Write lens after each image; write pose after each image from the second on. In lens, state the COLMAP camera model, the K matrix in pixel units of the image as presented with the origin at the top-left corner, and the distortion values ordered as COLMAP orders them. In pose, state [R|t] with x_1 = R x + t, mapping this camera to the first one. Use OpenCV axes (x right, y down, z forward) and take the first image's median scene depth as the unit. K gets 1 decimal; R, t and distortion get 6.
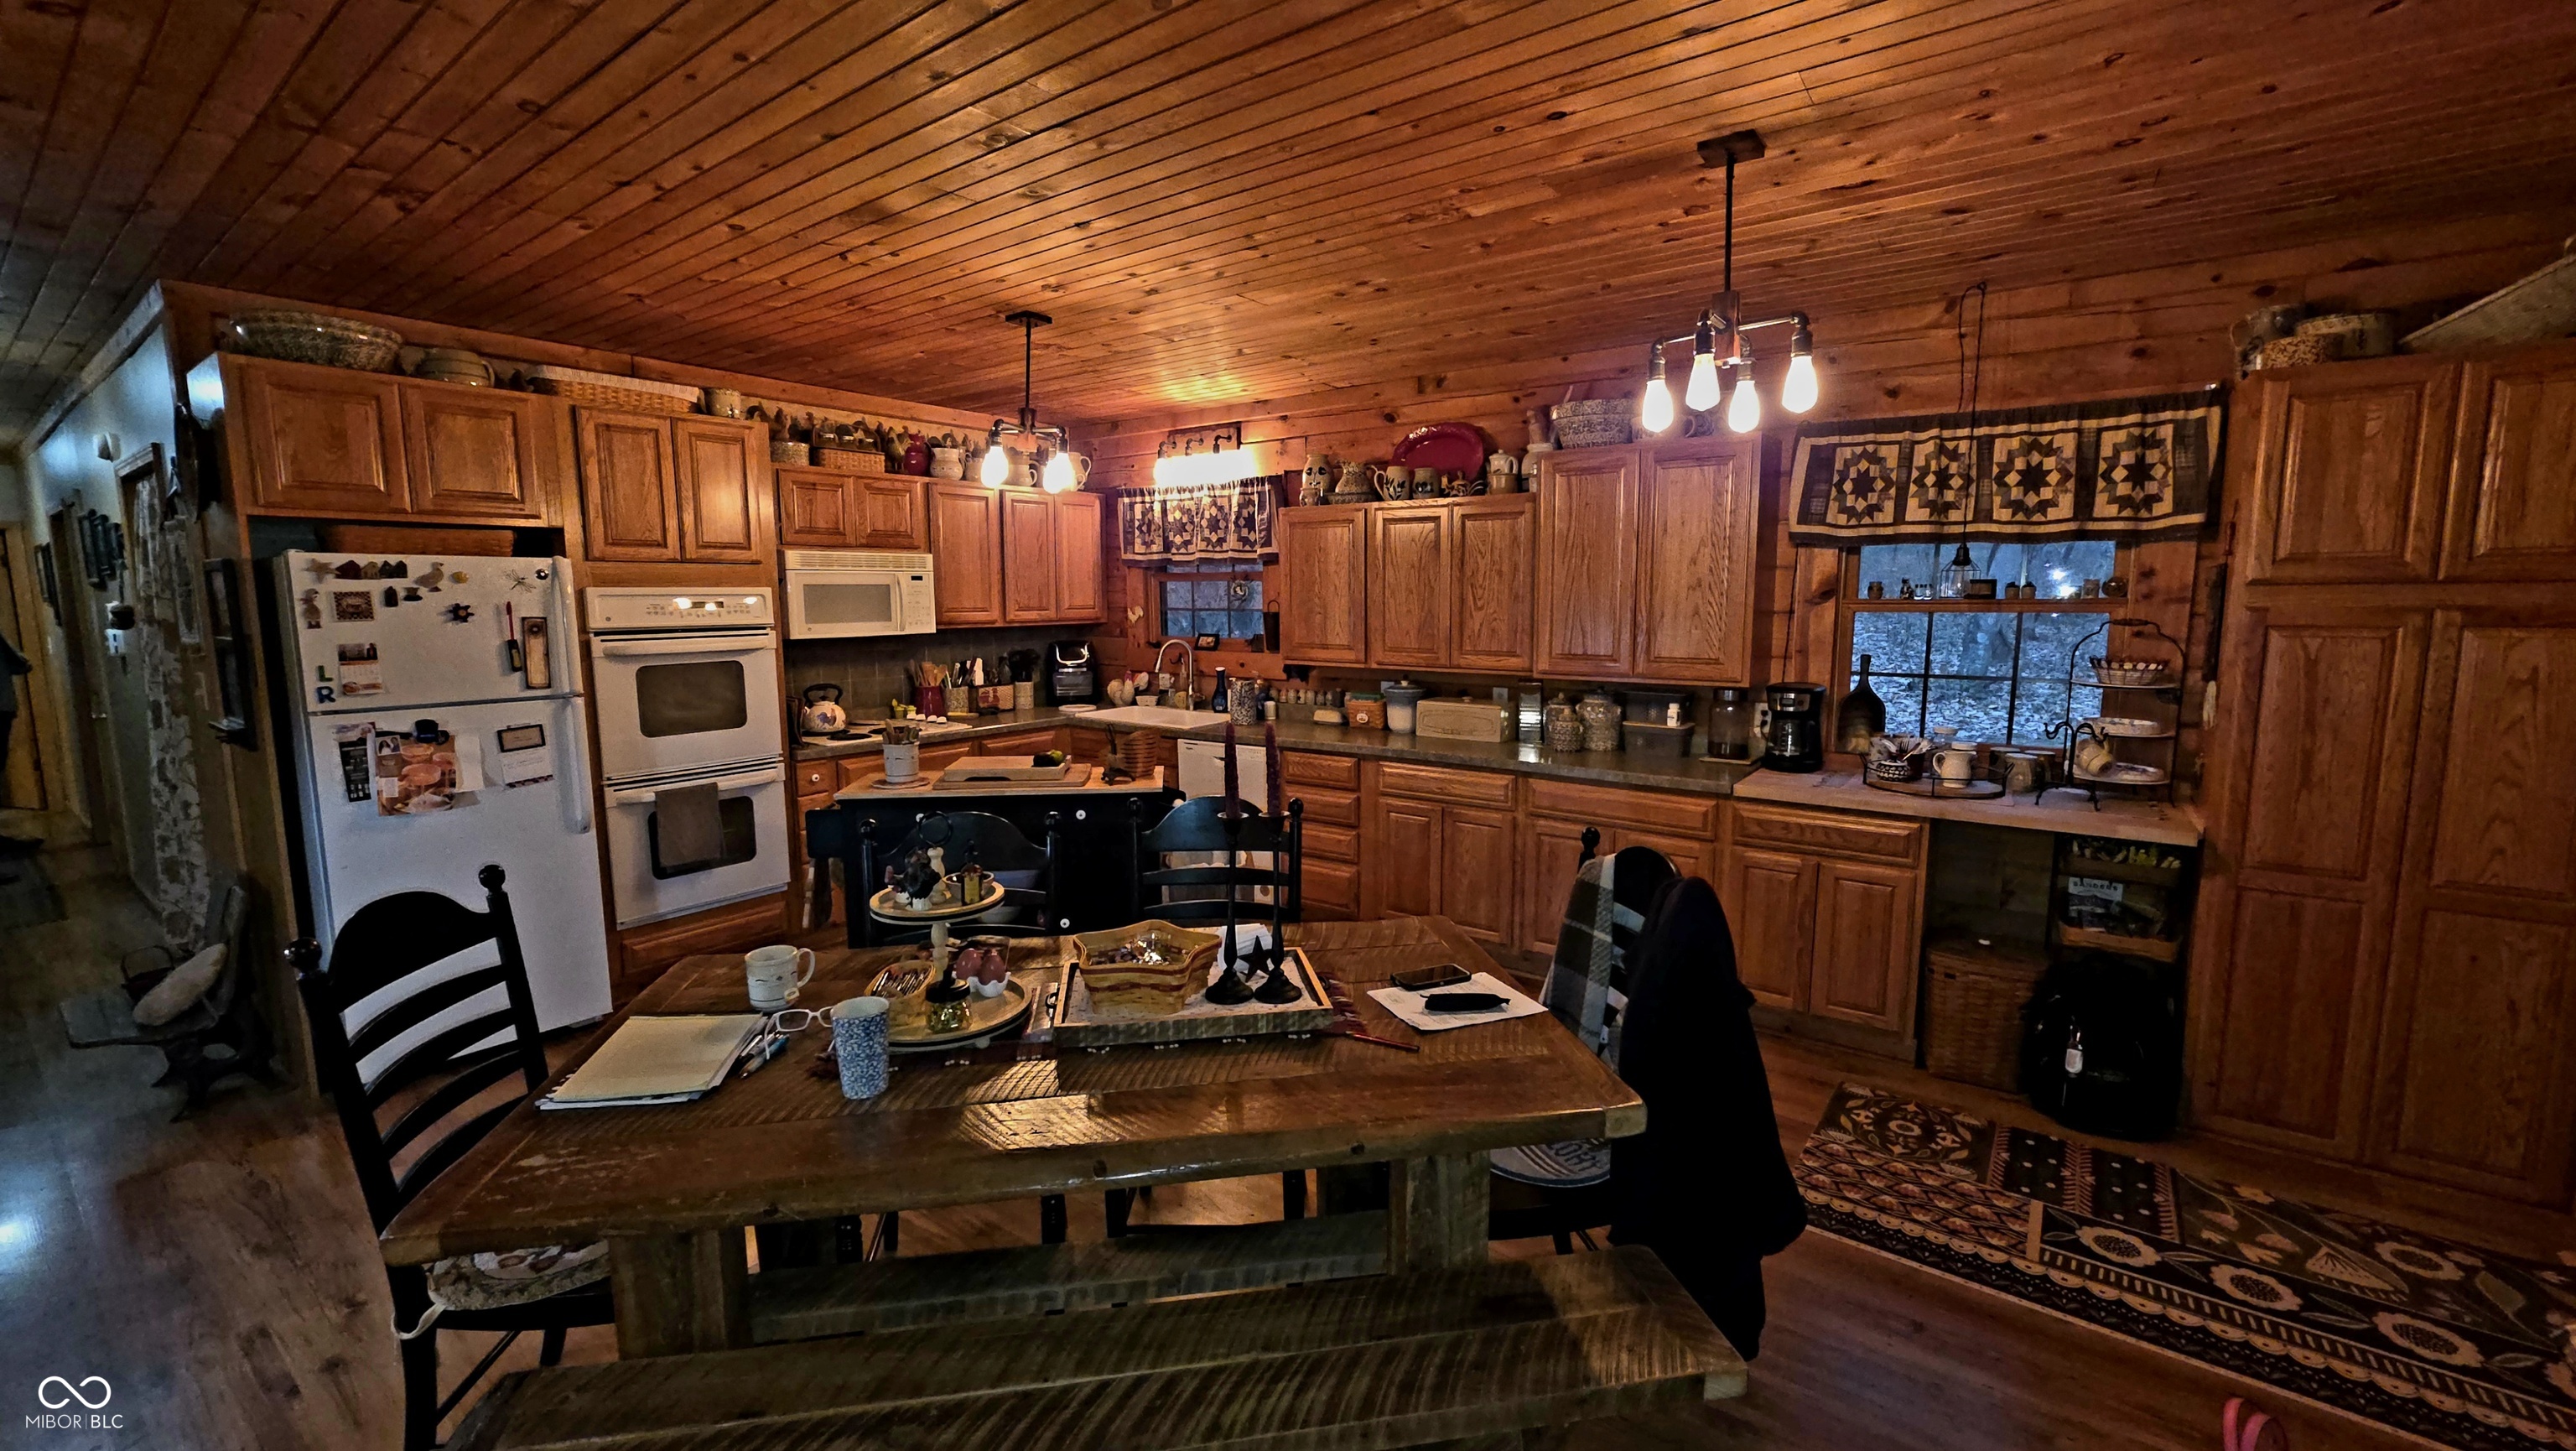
lens RADIAL K [[1022.9, 0, 1281.3], [0, 1022.9, 715.2], [0, 0, 1]] dist [0.001859, 0.000069]
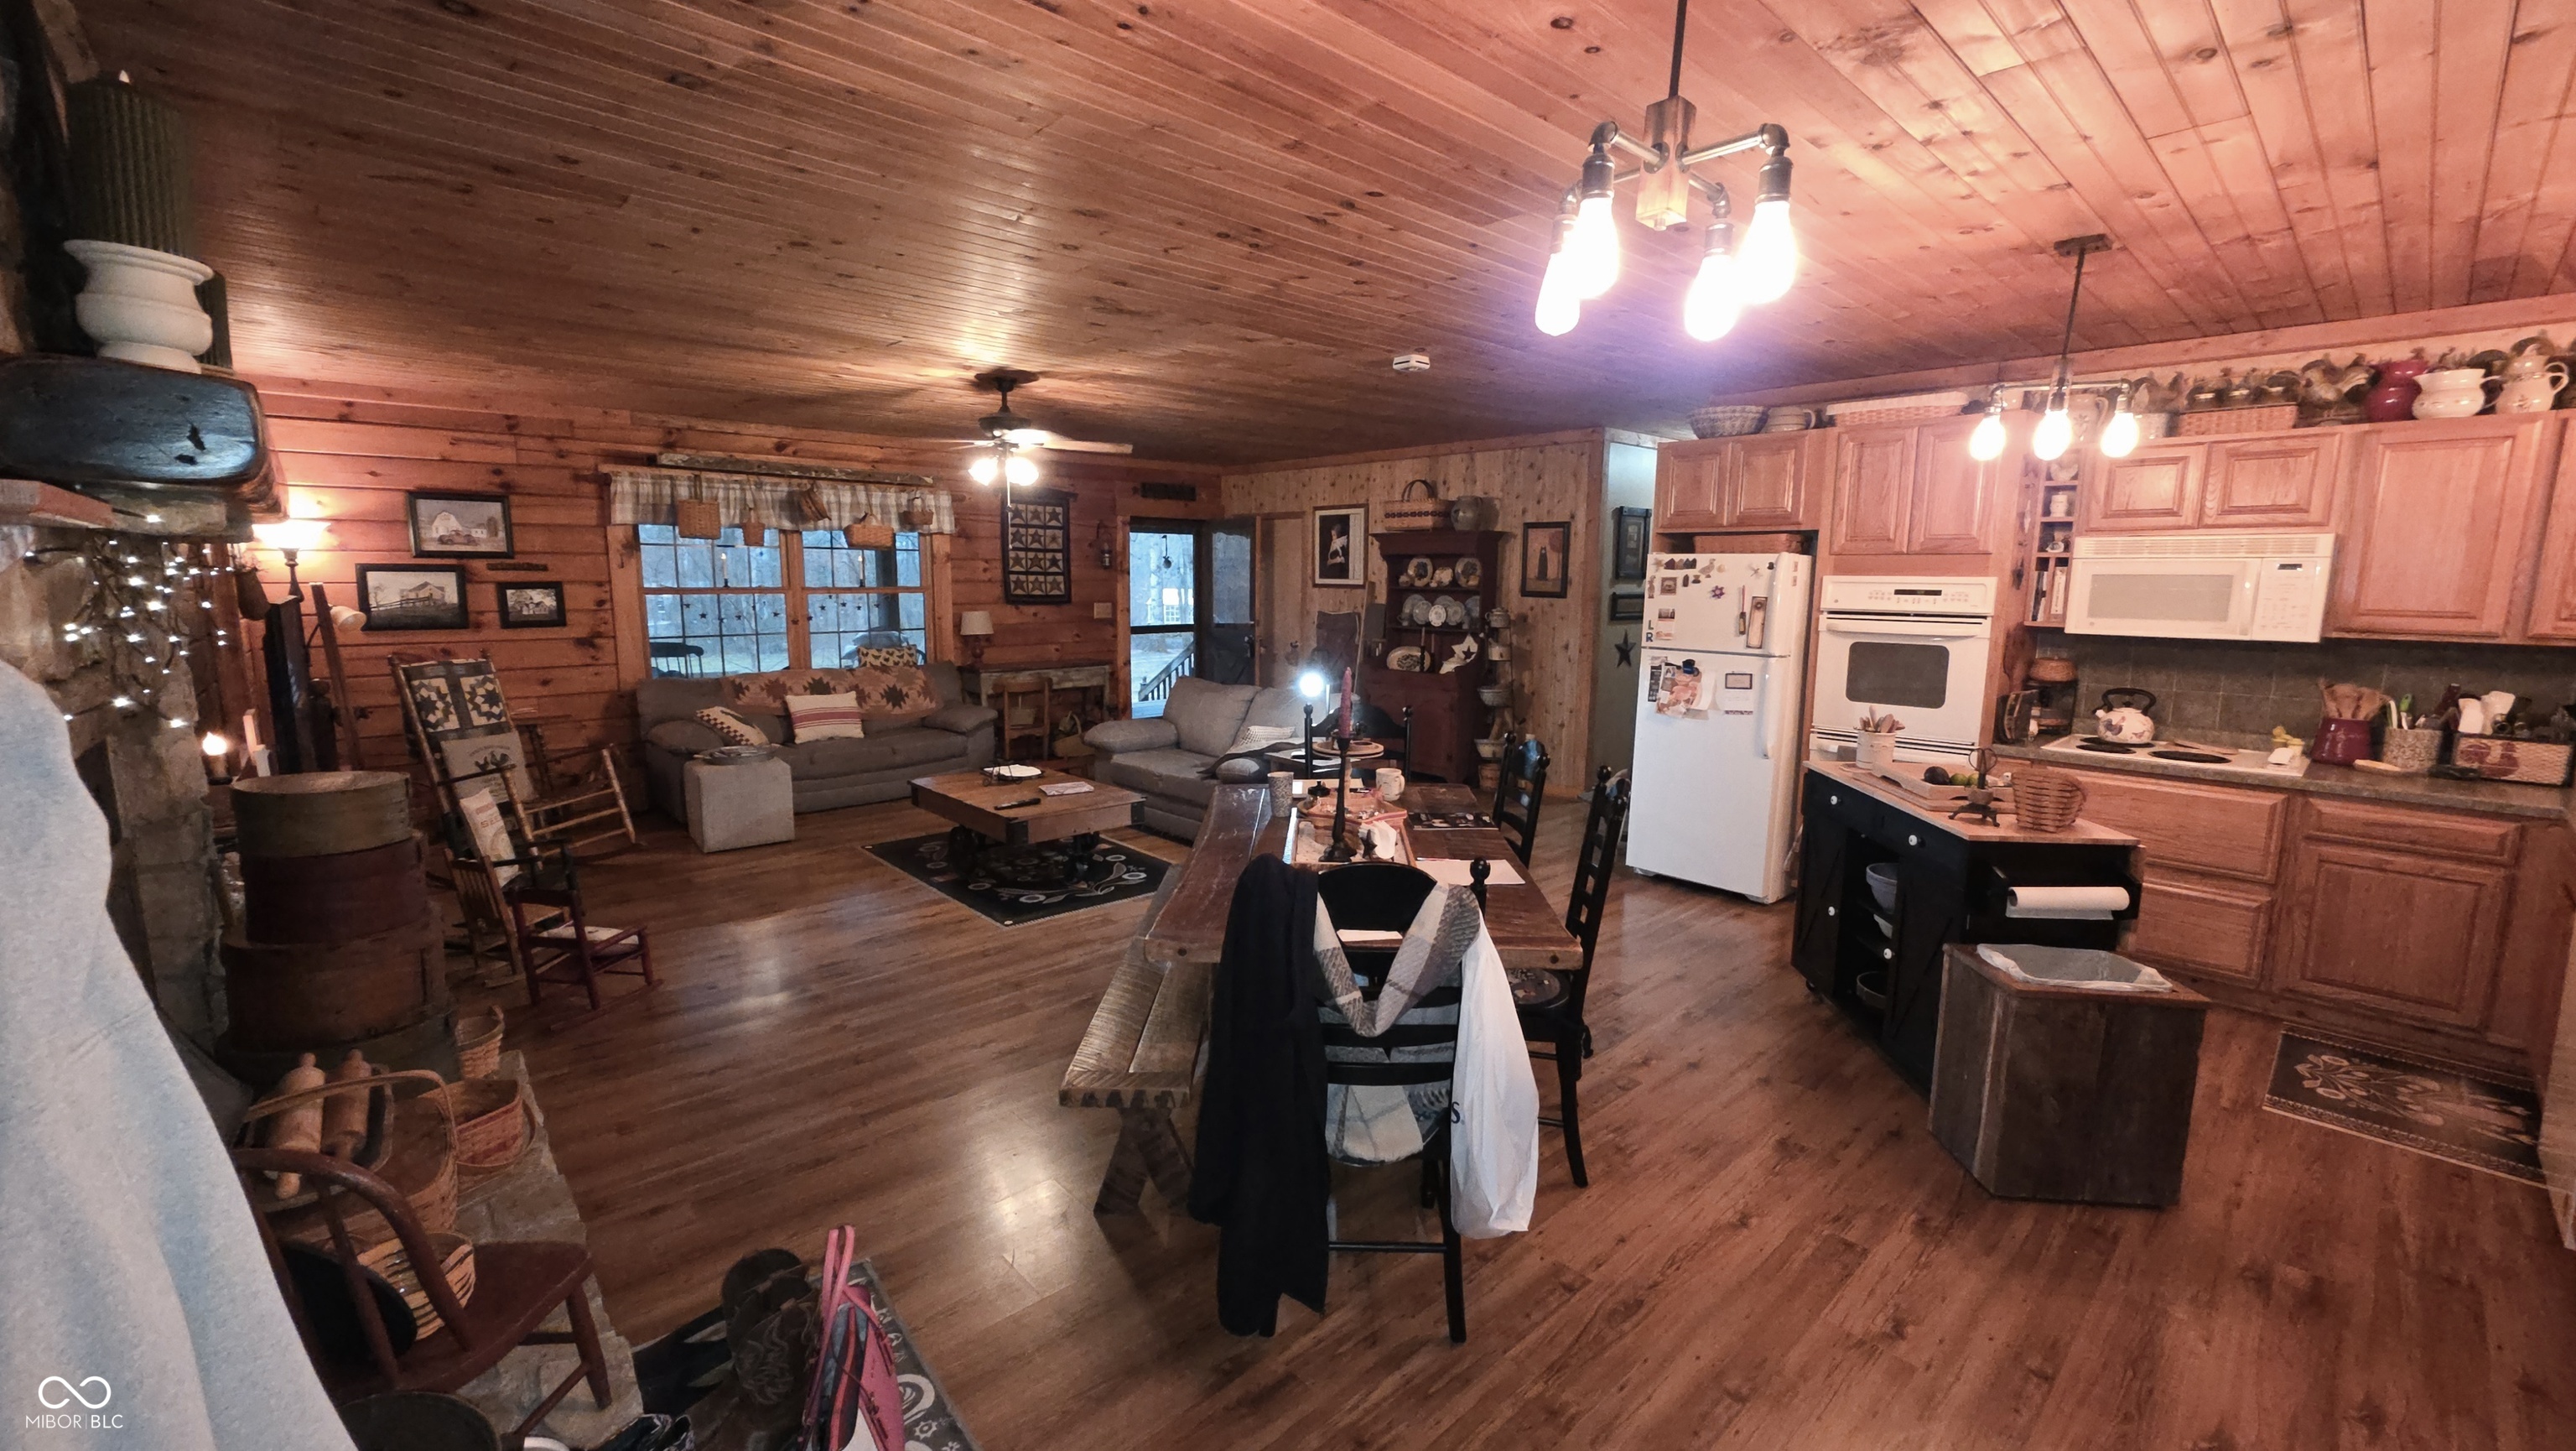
lens RADIAL K [[1022.9, 0, 1293.1], [0, 1022.9, 717.5], [0, 0, 1]] dist [0.001859, 0.000069]
pose [[-0.184571, 0.140156, -0.972774, 0.771478], [-0.127826, 0.977949, 0.165155, -0.085000], [0.974471, 0.154828, -0.162586, 0.640648]]
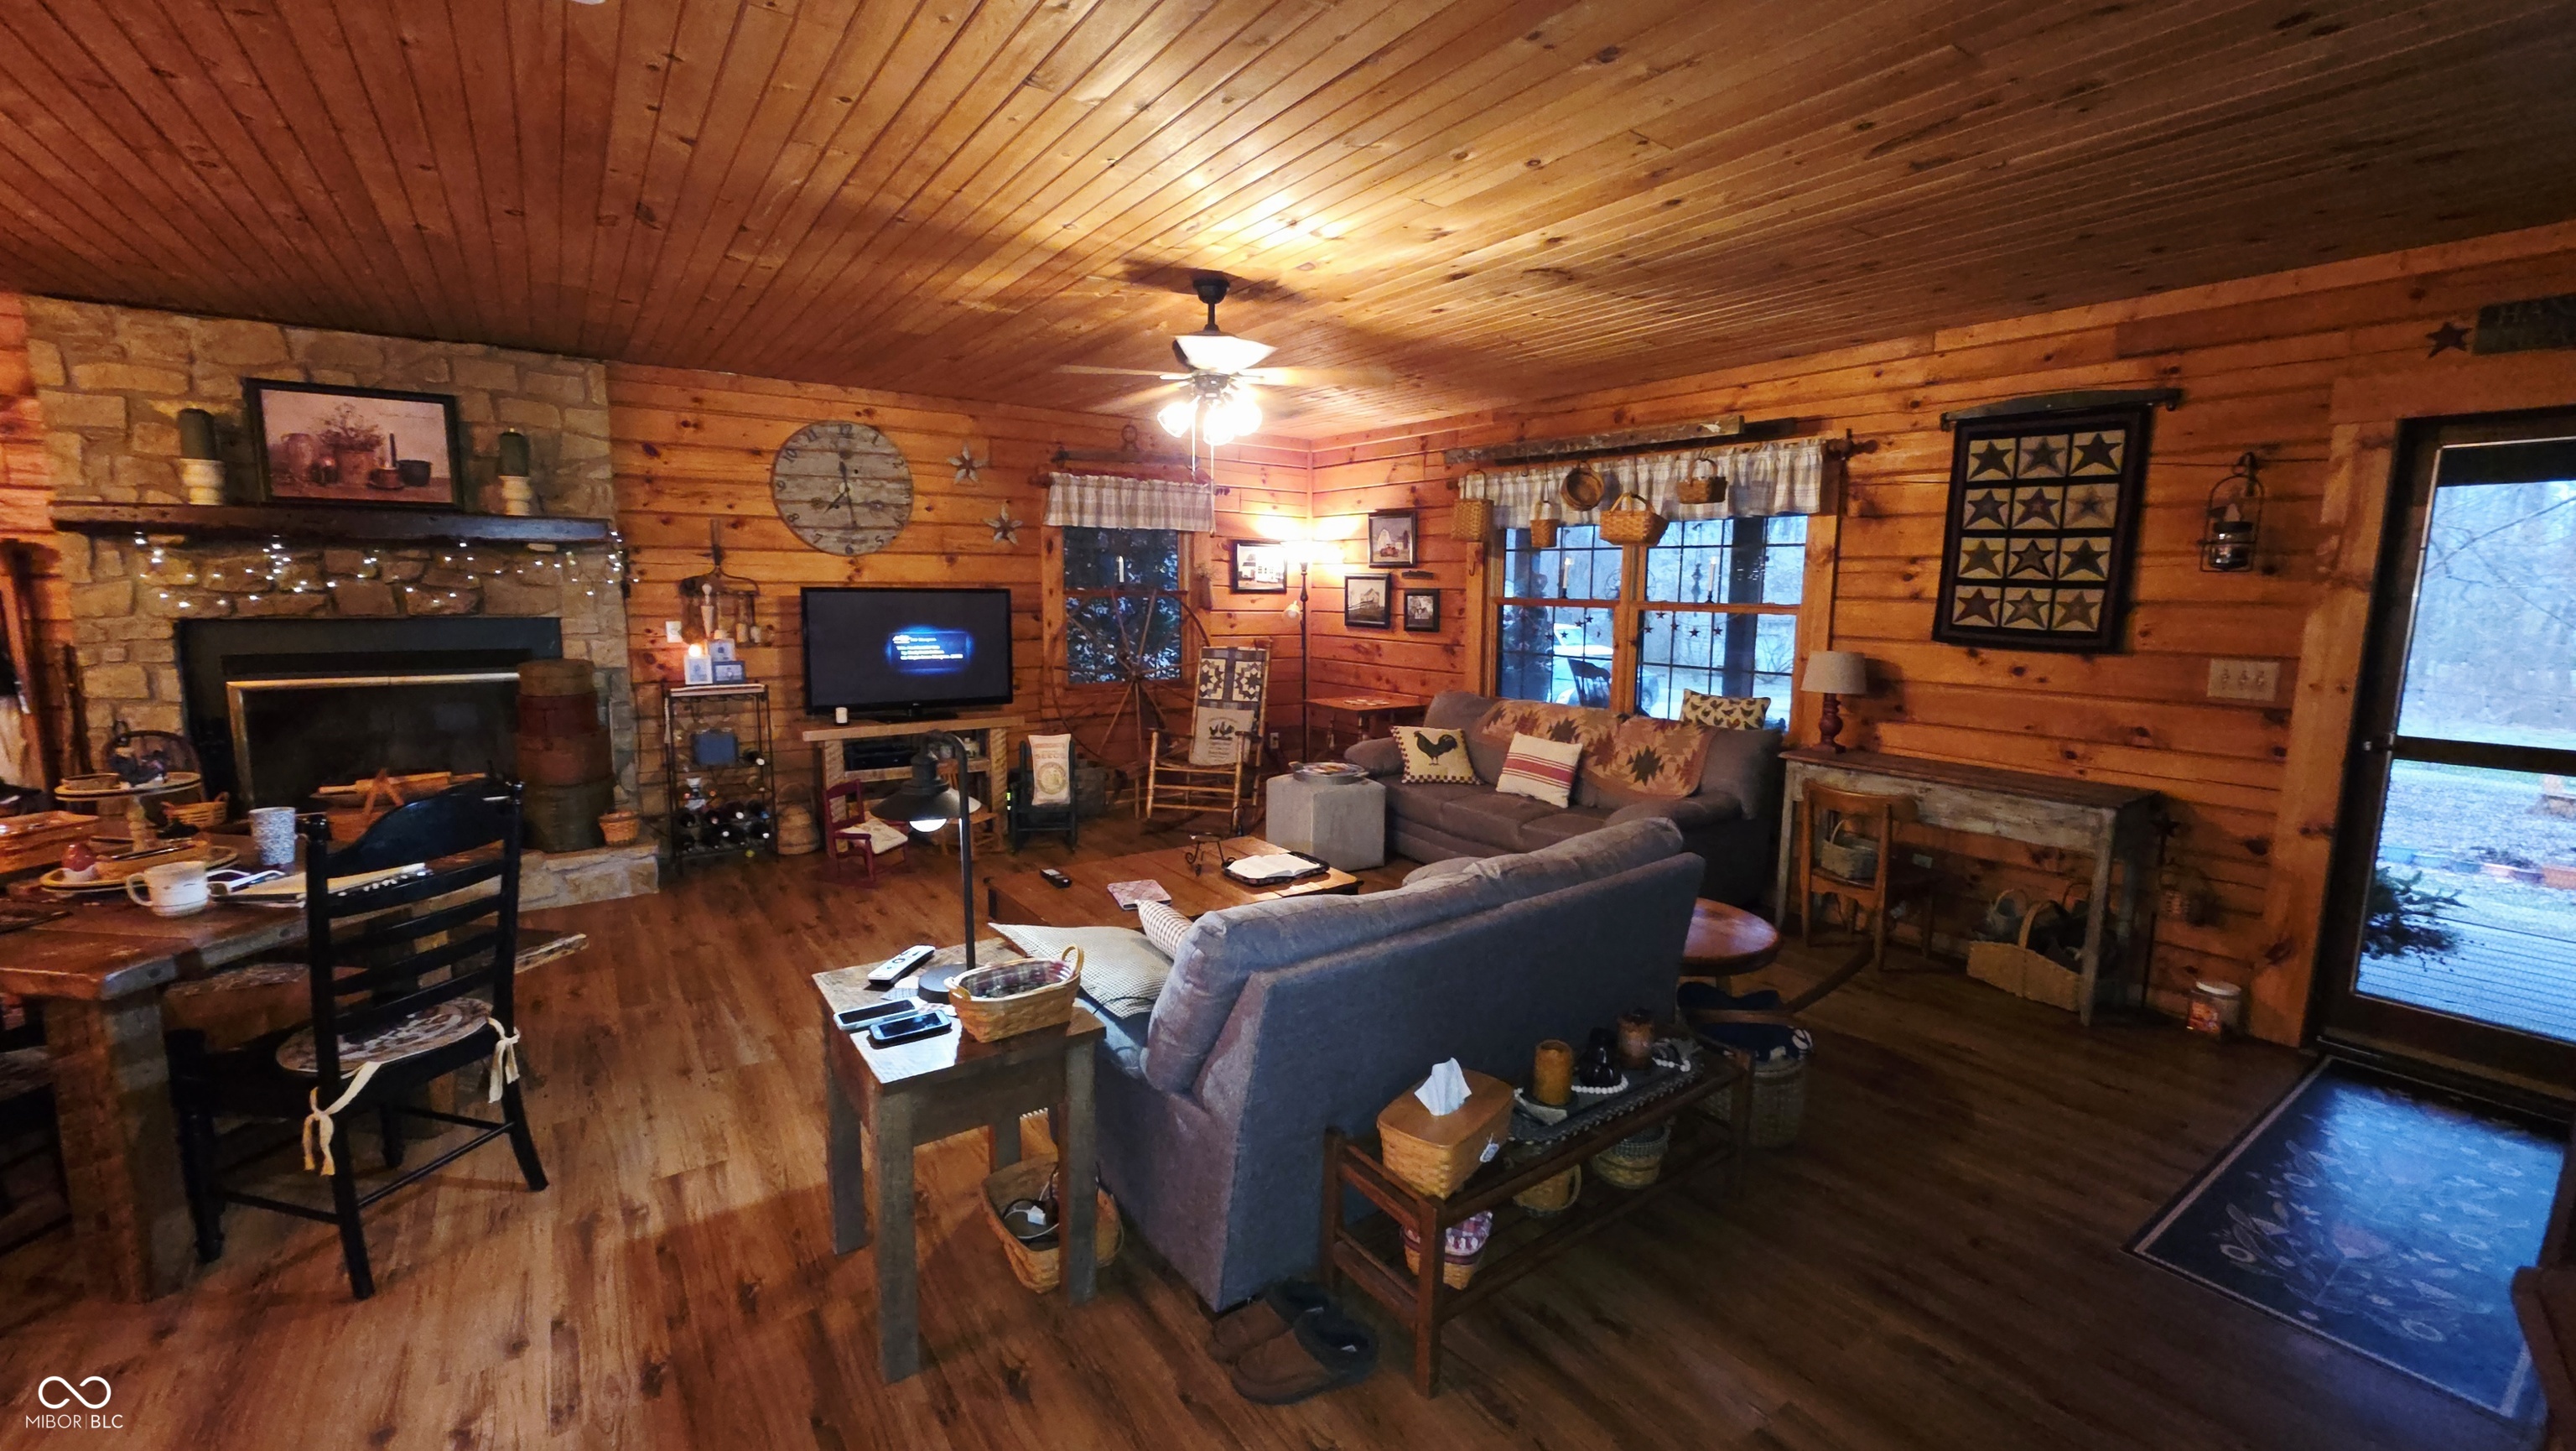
lens RADIAL K [[1022.9, 0, 1285.5], [0, 1022.9, 716.7], [0, 0, 1]] dist [0.001859, 0.000069]
pose [[-0.951607, -0.047739, 0.303588, -1.165237], [0.030307, 0.968467, 0.247290, -0.103124], [-0.305820, 0.244524, -0.920153, 0.937610]]
